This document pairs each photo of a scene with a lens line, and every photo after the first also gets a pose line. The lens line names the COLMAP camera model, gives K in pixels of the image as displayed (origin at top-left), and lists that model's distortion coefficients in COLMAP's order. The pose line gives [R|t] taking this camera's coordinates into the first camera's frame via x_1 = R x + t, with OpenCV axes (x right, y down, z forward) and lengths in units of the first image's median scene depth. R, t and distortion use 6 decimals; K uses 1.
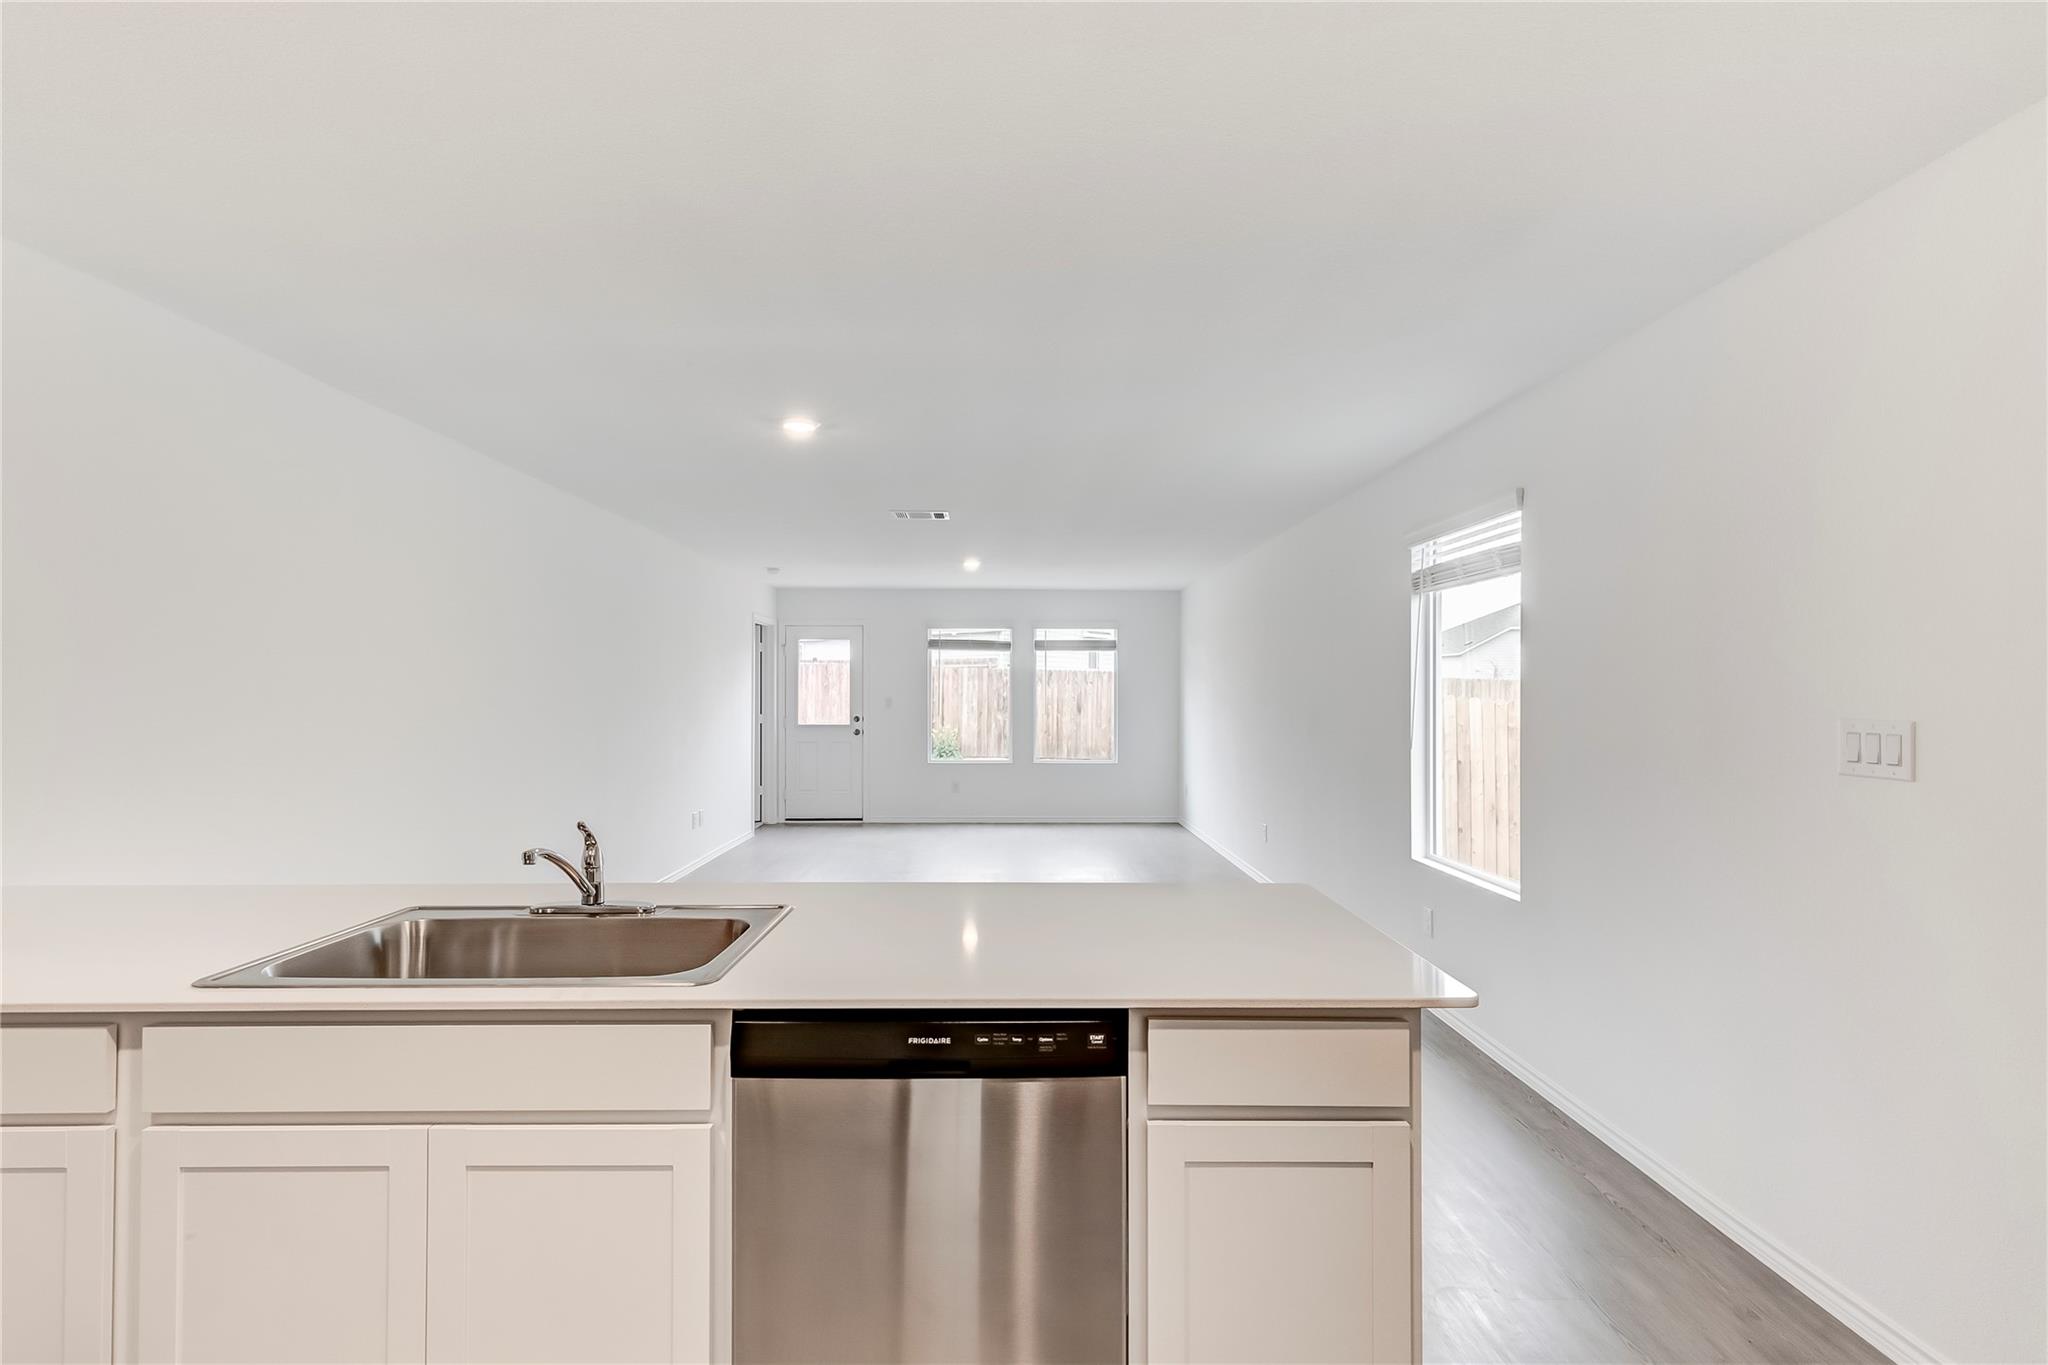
lens RADIAL K [[926.1, 0, 1024.0], [0, 926.1, 682.5], [0, 0, 1]] dist [0.000189, 0.000474]
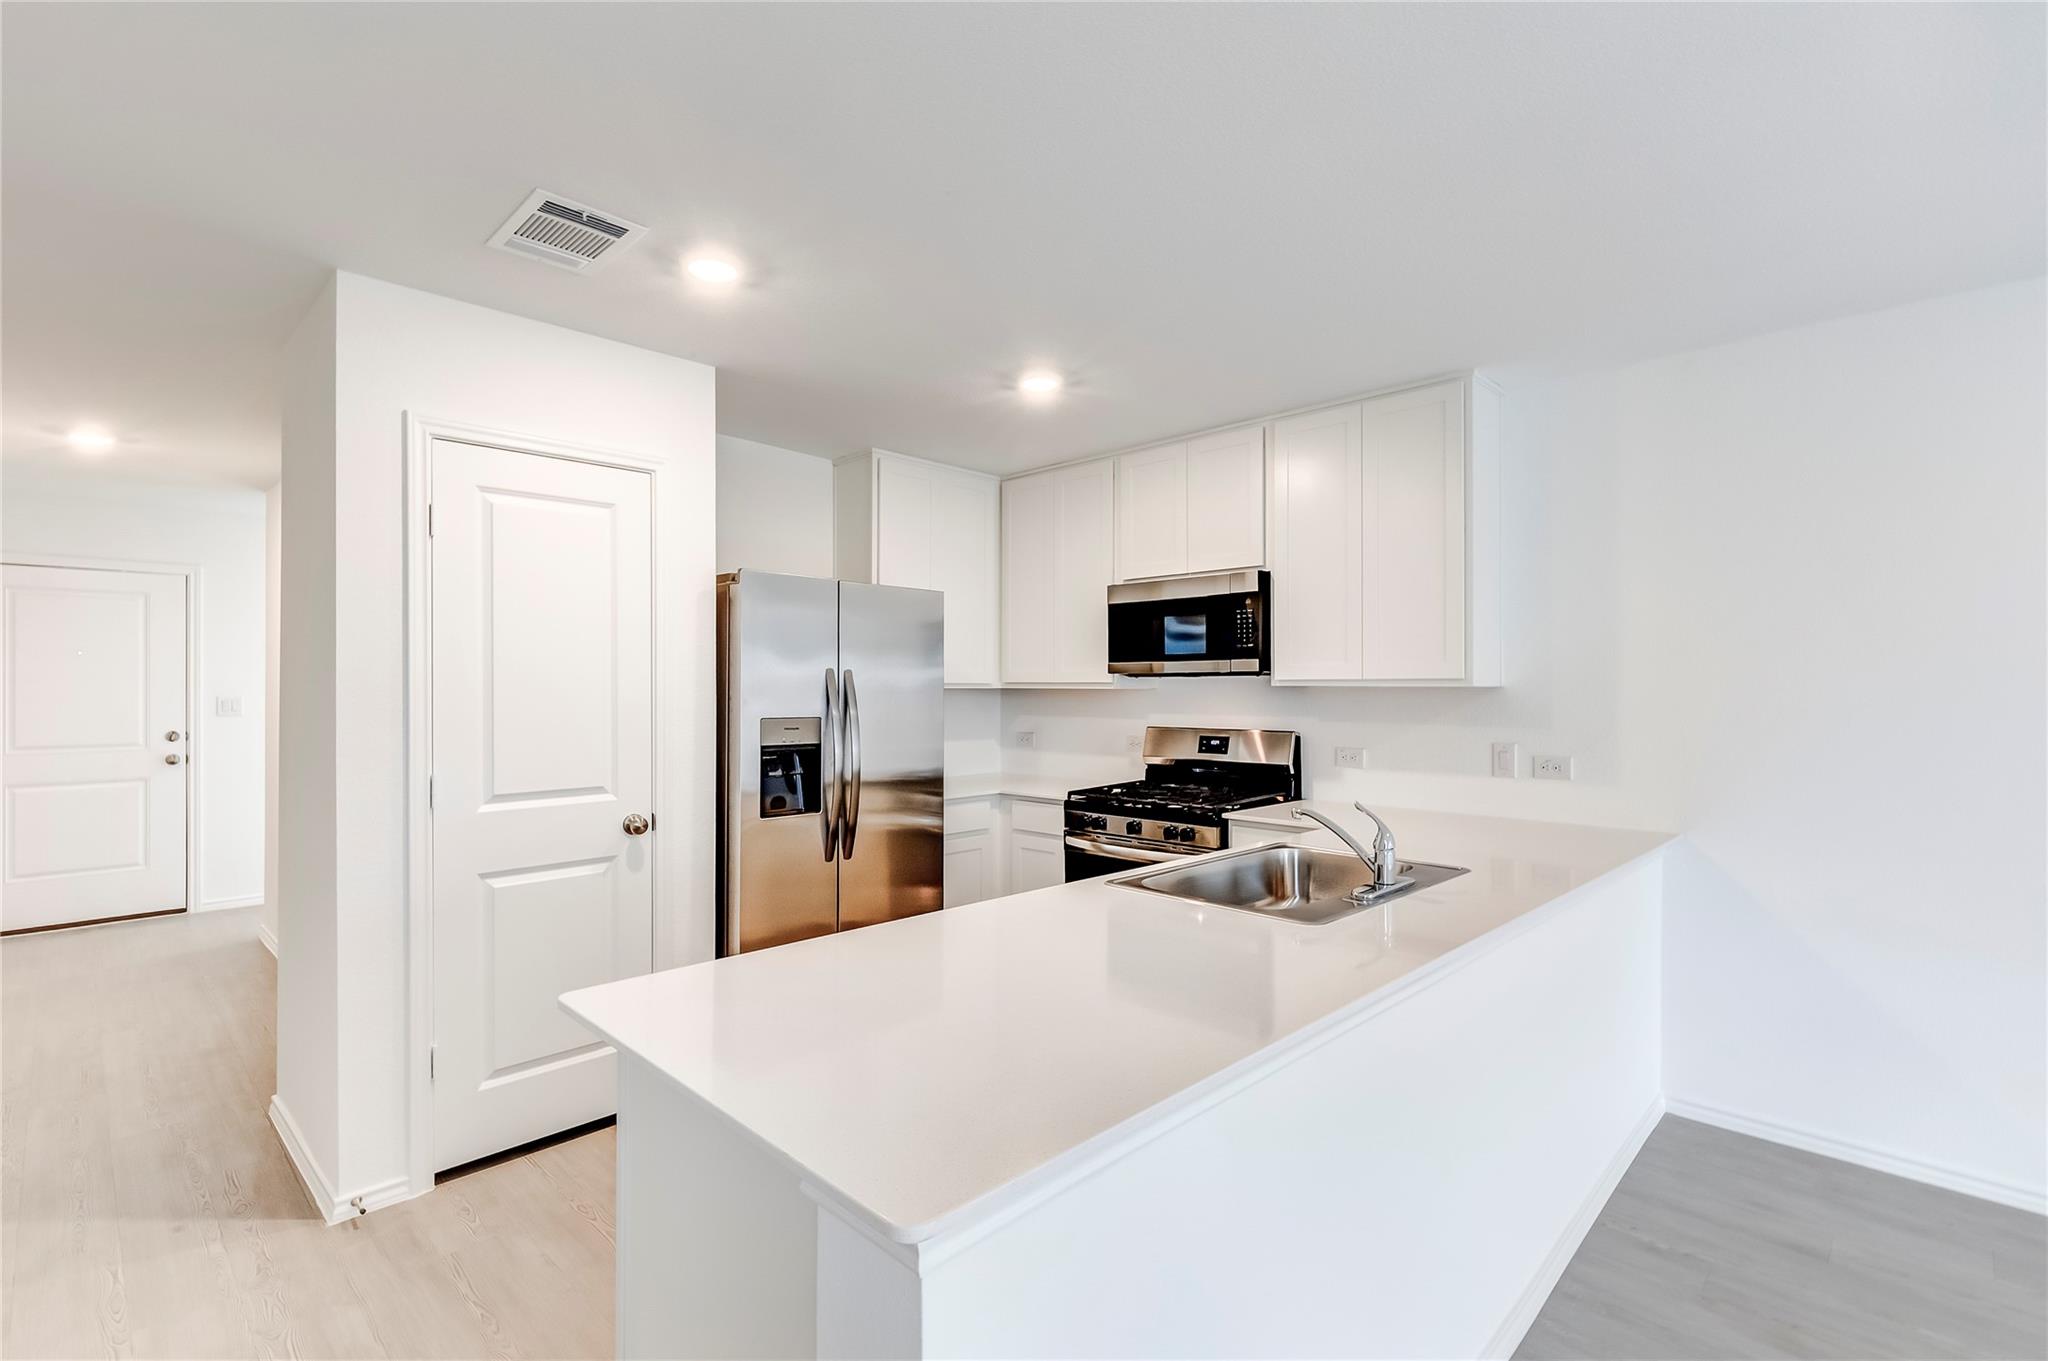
lens RADIAL K [[944.9, 0, 1030.6], [0, 944.9, 674.9], [0, 0, 1]] dist [0.019660, -0.000388]
pose [[-0.716169, -0.012711, -0.697811, 0.608648], [0.002702, 0.999776, -0.020985, 0.014935], [0.697922, -0.016914, -0.715974, 1.505857]]
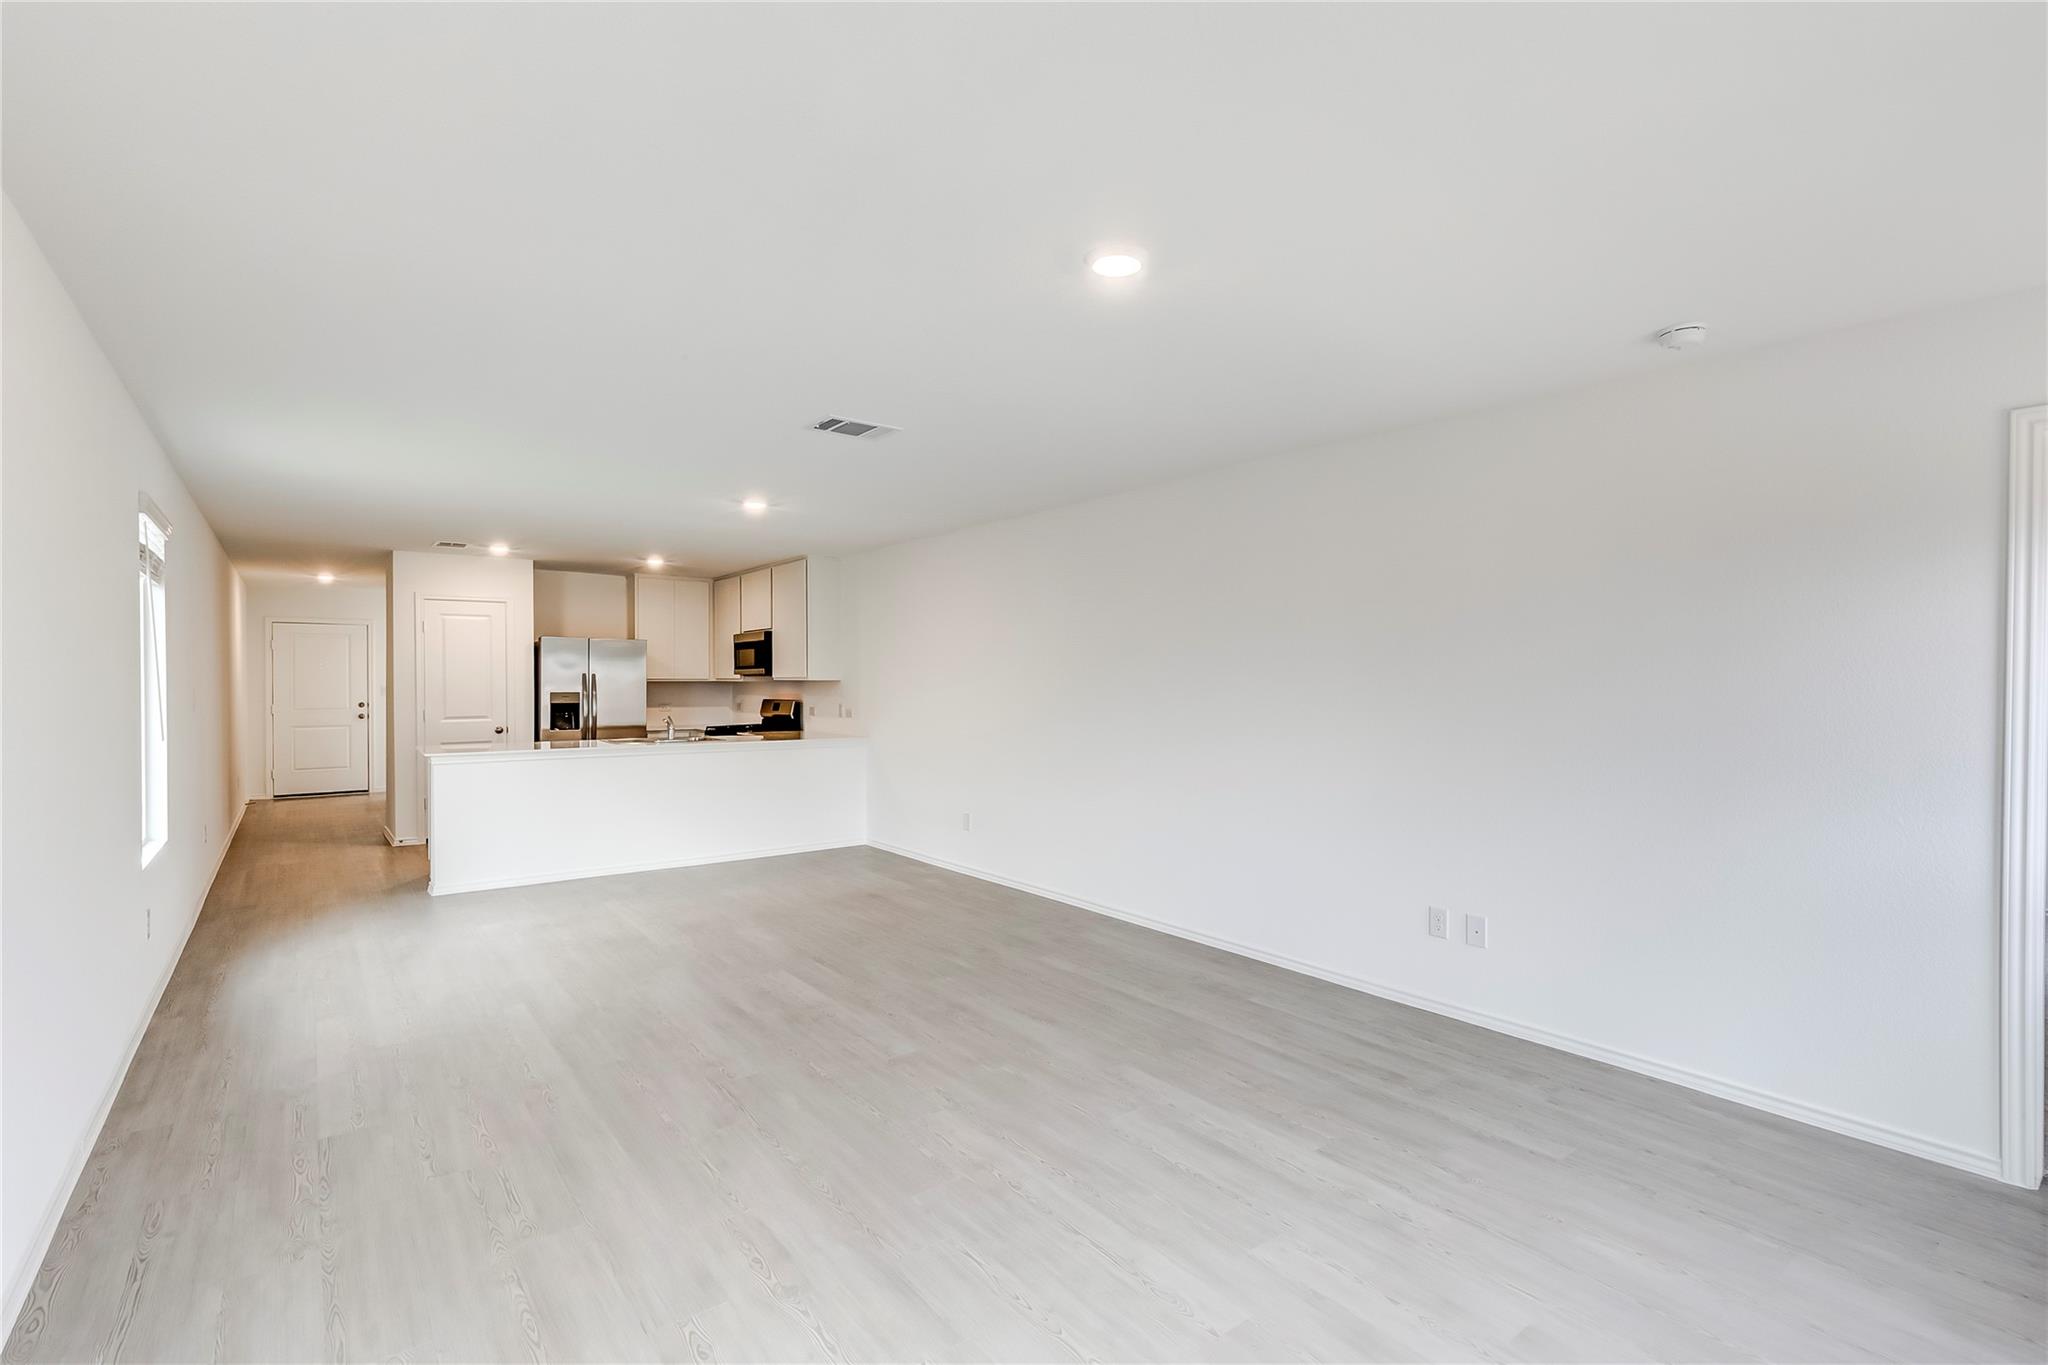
lens RADIAL K [[939.7, 0, 1037.0], [0, 939.7, 687.0], [0, 0, 1]] dist [-0.001250, 0.000126]
pose [[-0.797445, -0.000981, -0.603391, 0.613453], [0.000916, 0.999996, -0.002837, 0.043060], [0.603391, -0.002815, -0.797440, 4.748368]]
